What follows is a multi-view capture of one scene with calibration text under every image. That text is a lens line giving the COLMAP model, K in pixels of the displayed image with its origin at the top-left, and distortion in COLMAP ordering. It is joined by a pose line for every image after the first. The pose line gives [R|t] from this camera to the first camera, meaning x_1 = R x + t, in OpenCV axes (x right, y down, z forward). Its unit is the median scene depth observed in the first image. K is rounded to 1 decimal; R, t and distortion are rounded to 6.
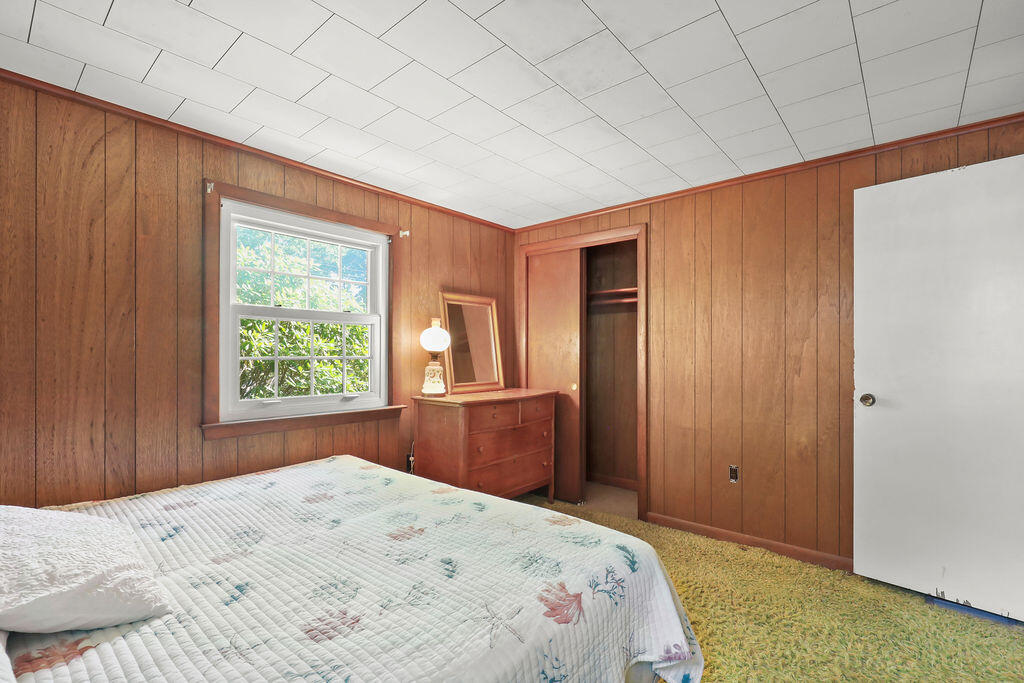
lens RADIAL K [[463.5, 0, 514.6], [0, 463.5, 350.5], [0, 0, 1]] dist [-0.000187, 0.000387]
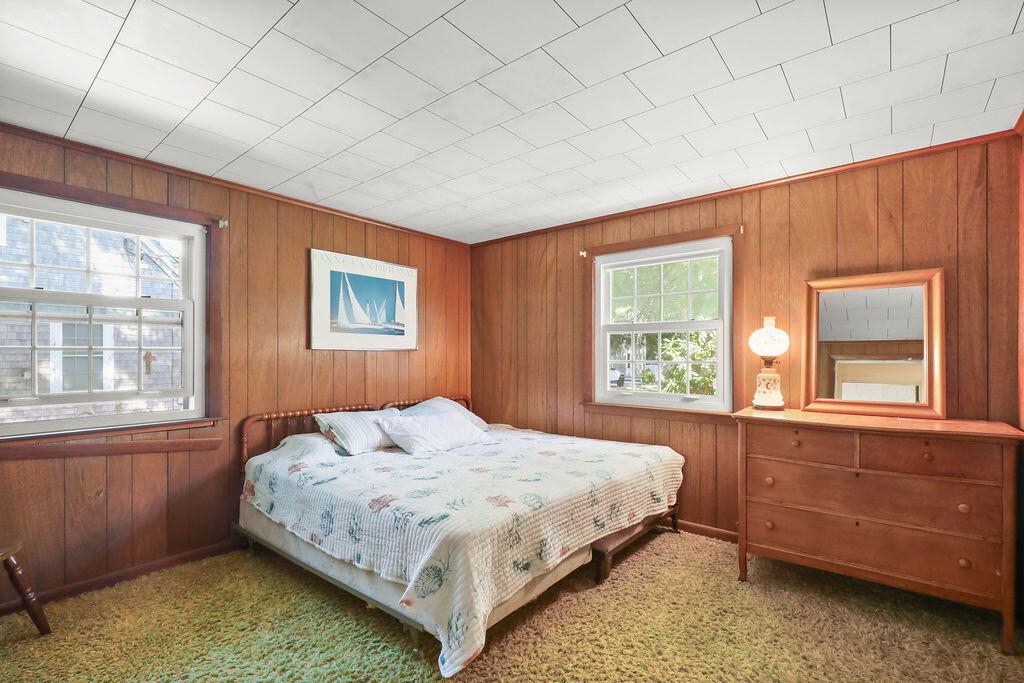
lens RADIAL K [[463.5, 0, 514.4], [0, 463.5, 349.3], [0, 0, 1]] dist [-0.000187, 0.000387]
pose [[0.023725, -0.011810, -0.999649, 0.726926], [0.008953, 0.999893, -0.011600, -0.004936], [0.999678, -0.008674, 0.023828, 0.565365]]
